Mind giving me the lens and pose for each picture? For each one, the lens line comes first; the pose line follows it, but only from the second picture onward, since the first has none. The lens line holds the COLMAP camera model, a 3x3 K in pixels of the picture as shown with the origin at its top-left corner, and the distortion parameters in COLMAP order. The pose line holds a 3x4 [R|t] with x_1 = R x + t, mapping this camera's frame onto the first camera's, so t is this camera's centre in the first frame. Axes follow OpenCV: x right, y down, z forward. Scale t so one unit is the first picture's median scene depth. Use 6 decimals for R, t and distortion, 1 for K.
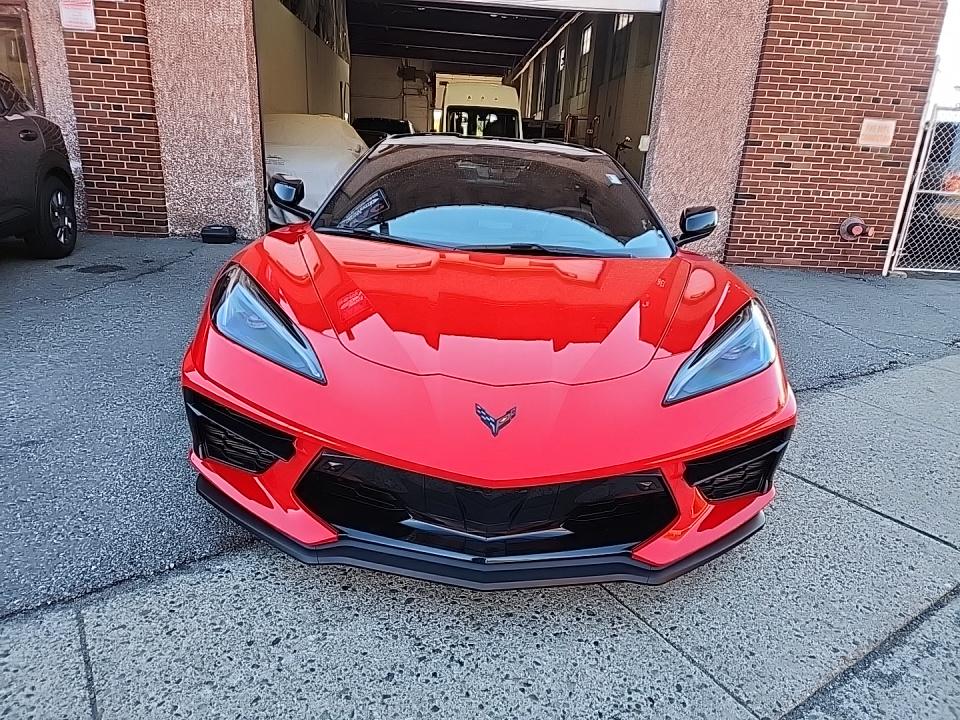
lens RADIAL K [[633.4, 0, 480.0], [0, 633.4, 360.0], [0, 0, 1]] dist [0.068837, -0.076023]
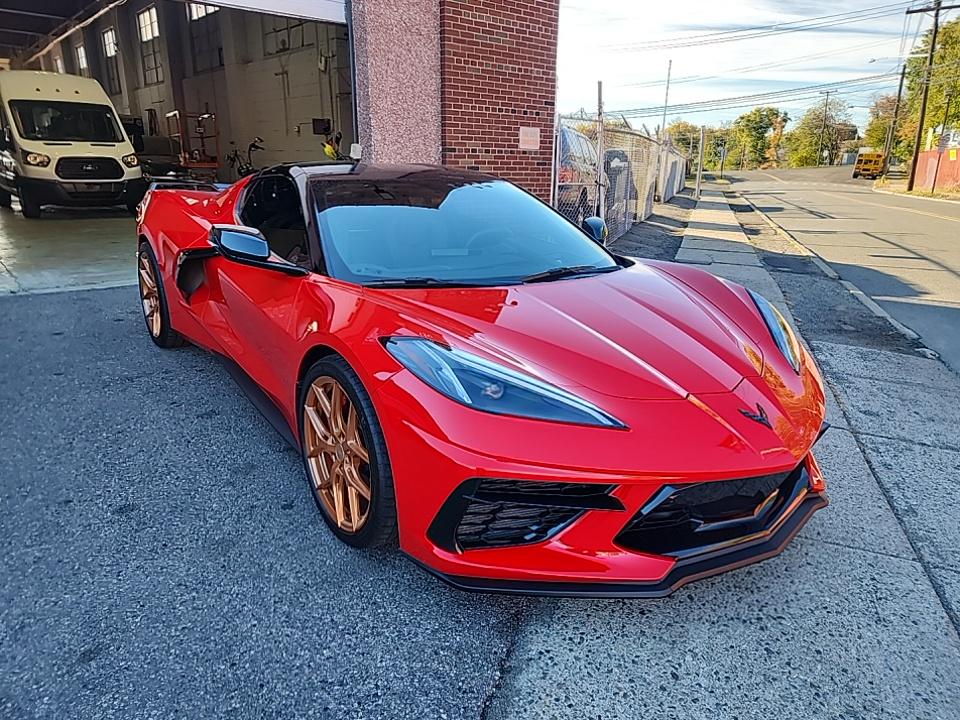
lens RADIAL K [[653.0, 0, 440.4], [0, 653.0, 359.3], [0, 0, 1]] dist [0.062802, -0.053147]
pose [[0.791681, -0.212255, 0.572878, -0.334709], [0.208176, 0.975313, 0.073674, -0.067743], [-0.574373, 0.060933, 0.816323, 0.088576]]
